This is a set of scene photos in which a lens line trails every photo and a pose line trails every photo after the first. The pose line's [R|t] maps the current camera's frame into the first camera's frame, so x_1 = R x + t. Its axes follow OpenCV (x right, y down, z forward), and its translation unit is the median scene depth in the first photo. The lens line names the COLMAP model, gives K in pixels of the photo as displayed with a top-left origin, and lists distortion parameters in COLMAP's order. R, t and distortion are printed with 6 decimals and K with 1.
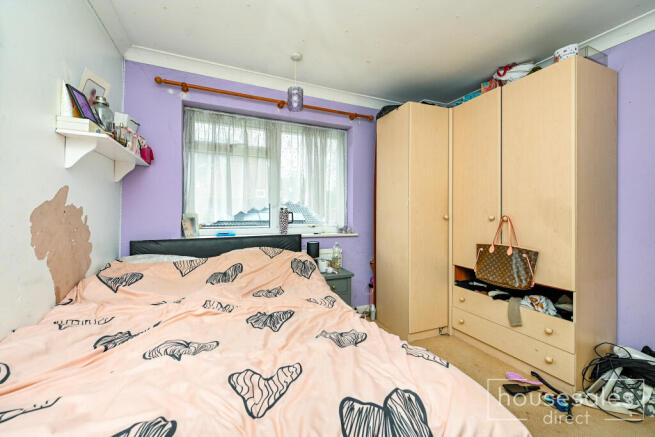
lens RADIAL K [[256.9, 0, 327.5], [0, 256.9, 218.5], [0, 0, 1]] dist [0.000404, -0.000047]
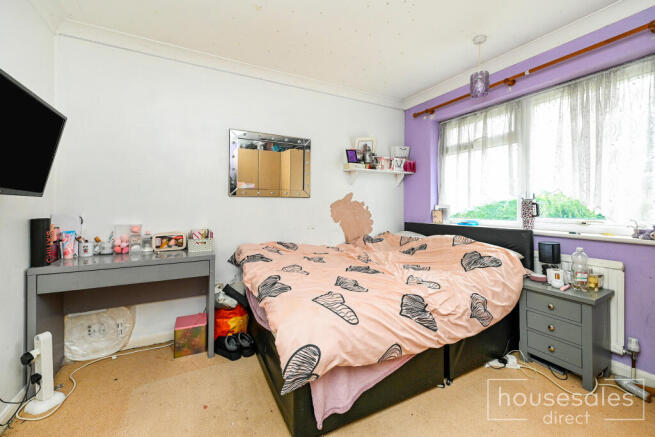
lens RADIAL K [[270.0, 0, 327.6], [0, 270.0, 207.6], [0, 0, 1]] dist [0.001181, -0.000309]
pose [[0.089570, 0.006885, -0.995957, 0.766021], [-0.017516, 0.999832, 0.005336, -0.002838], [0.995826, 0.016968, 0.089676, 0.324981]]
